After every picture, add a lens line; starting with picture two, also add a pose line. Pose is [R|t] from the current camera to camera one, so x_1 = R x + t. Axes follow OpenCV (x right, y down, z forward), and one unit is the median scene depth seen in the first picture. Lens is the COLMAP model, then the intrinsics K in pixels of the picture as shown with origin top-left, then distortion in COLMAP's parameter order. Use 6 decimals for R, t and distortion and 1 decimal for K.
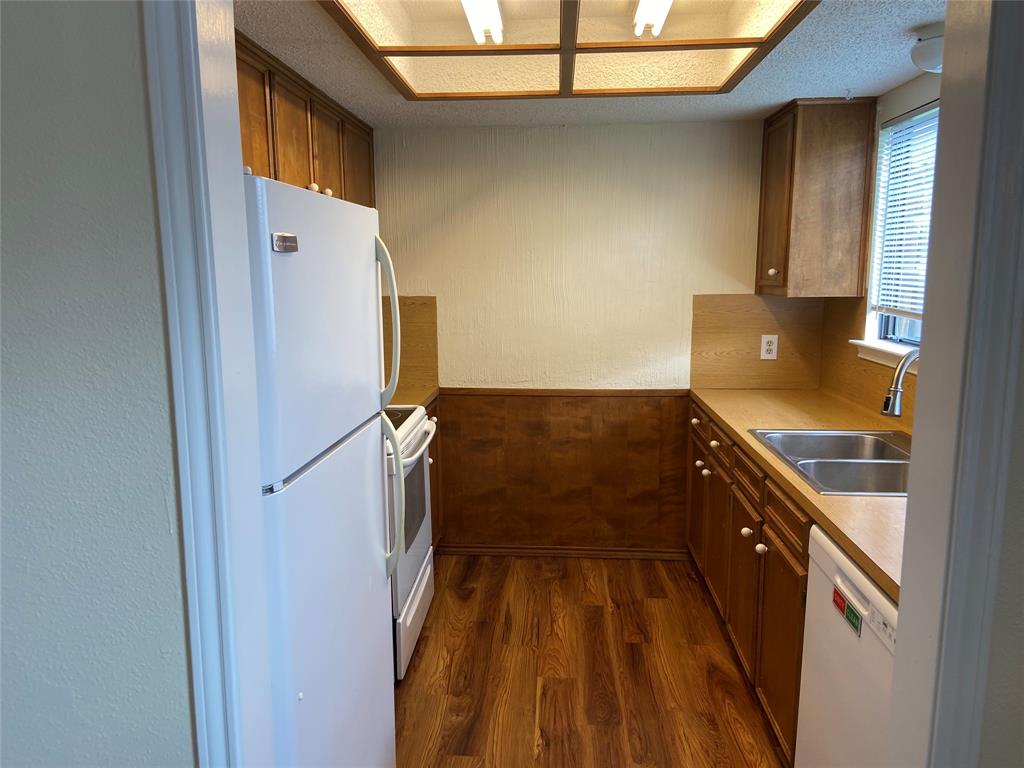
lens RADIAL K [[771.0, 0, 506.5], [0, 771.0, 394.8], [0, 0, 1]] dist [0.115789, -0.145777]
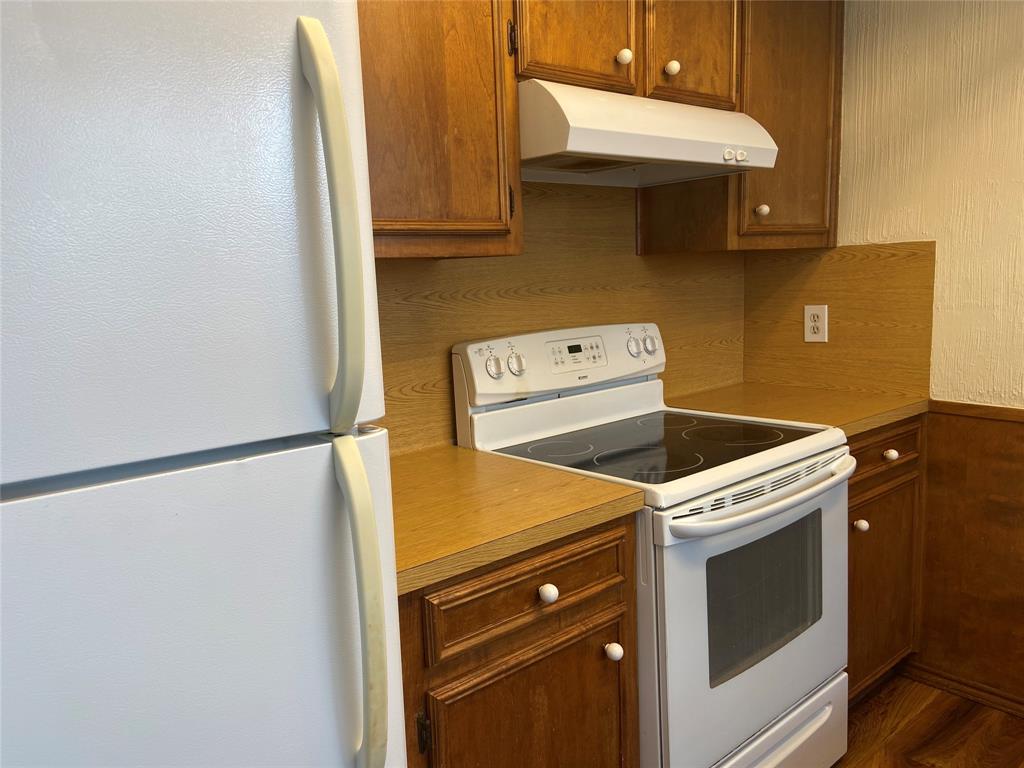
lens RADIAL K [[771.0, 0, 506.5], [0, 771.0, 394.8], [0, 0, 1]] dist [0.115789, -0.145777]
pose [[0.708123, 0.090268, -0.700296, 0.109657], [-0.082811, 0.995567, 0.044591, -0.014663], [0.701216, 0.026417, 0.712459, 0.383858]]
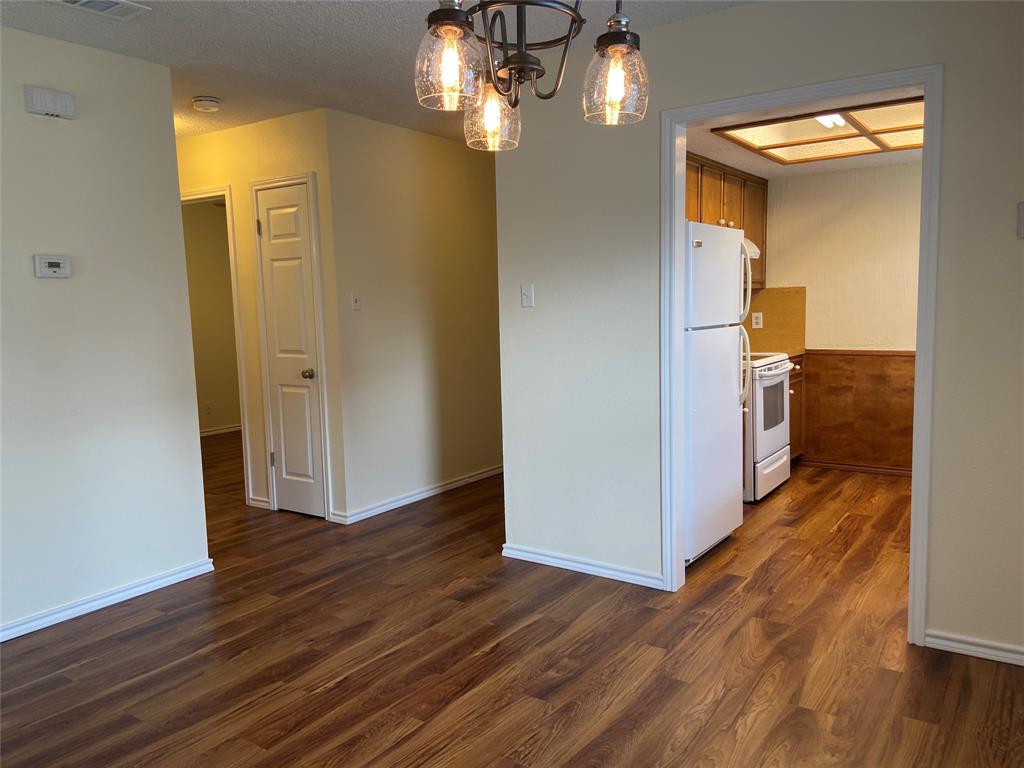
lens RADIAL K [[771.0, 0, 506.5], [0, 771.0, 394.8], [0, 0, 1]] dist [0.115789, -0.145777]
pose [[0.860456, 0.038469, -0.508071, 0.194833], [-0.058106, 0.998049, -0.022839, 0.154360], [0.506201, 0.049174, 0.861012, -0.596279]]
